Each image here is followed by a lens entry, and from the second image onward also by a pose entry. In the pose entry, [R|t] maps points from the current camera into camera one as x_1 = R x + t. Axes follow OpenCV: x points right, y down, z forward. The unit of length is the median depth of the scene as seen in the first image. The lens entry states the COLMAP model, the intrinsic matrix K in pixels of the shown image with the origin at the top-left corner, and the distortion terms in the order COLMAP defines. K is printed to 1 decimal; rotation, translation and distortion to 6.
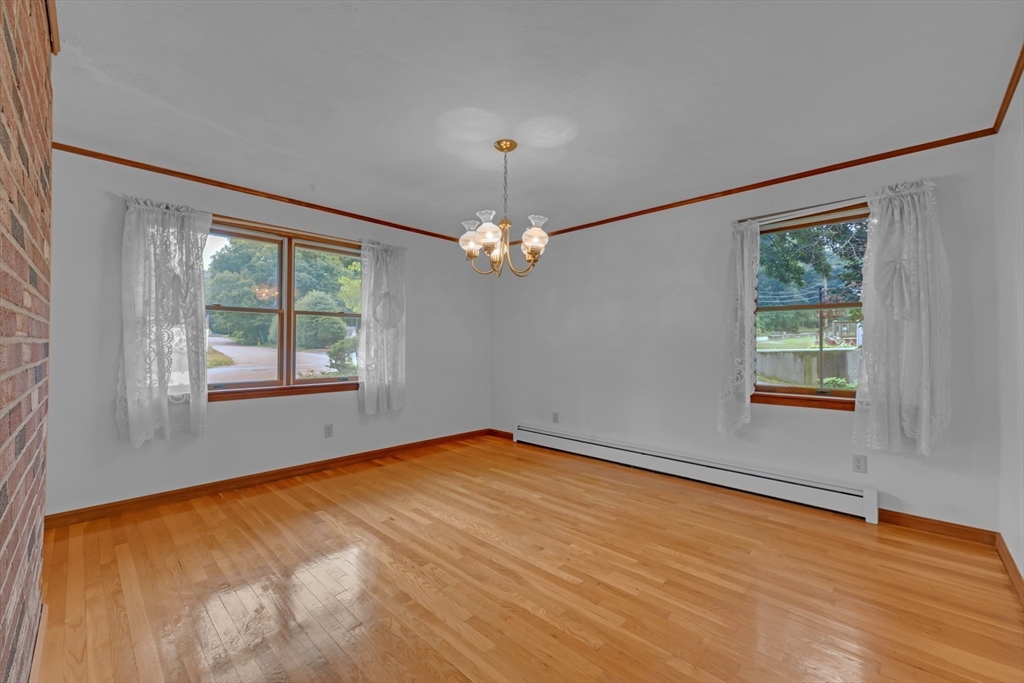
lens RADIAL K [[412.7, 0, 506.5], [0, 412.7, 337.8], [0, 0, 1]] dist [-0.000006, 0.000302]
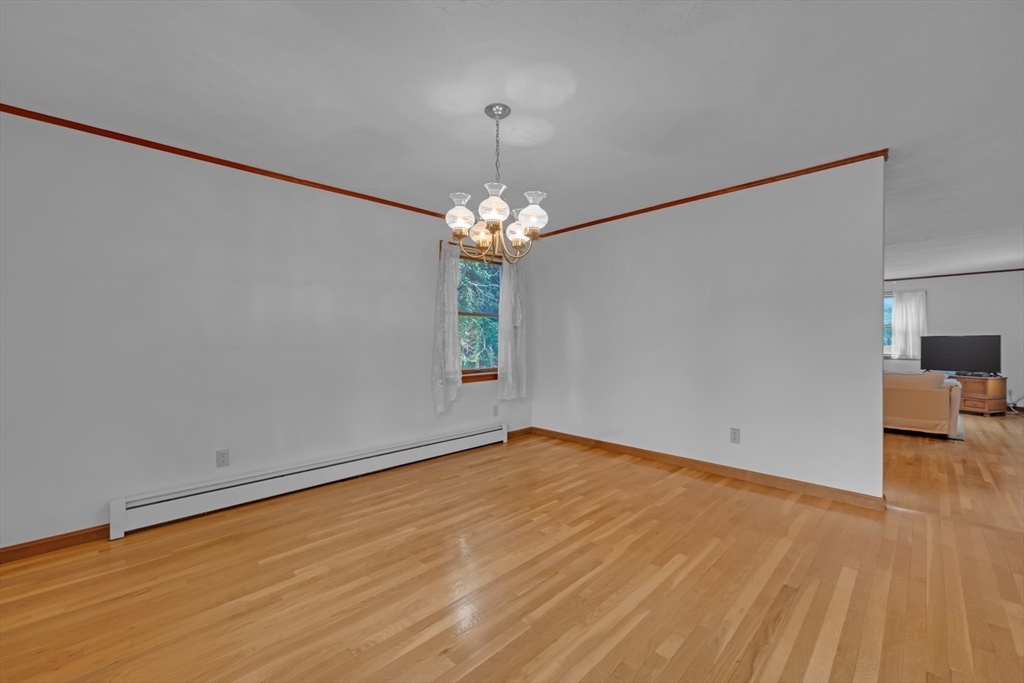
lens RADIAL K [[412.7, 0, 530.4], [0, 412.7, 343.2], [0, 0, 1]] dist [-0.000006, 0.000302]
pose [[0.000216, -0.012932, 0.999916, -0.810416], [-0.011463, 0.999851, 0.012934, 0.007977], [-0.999934, -0.011464, 0.000068, 0.860084]]
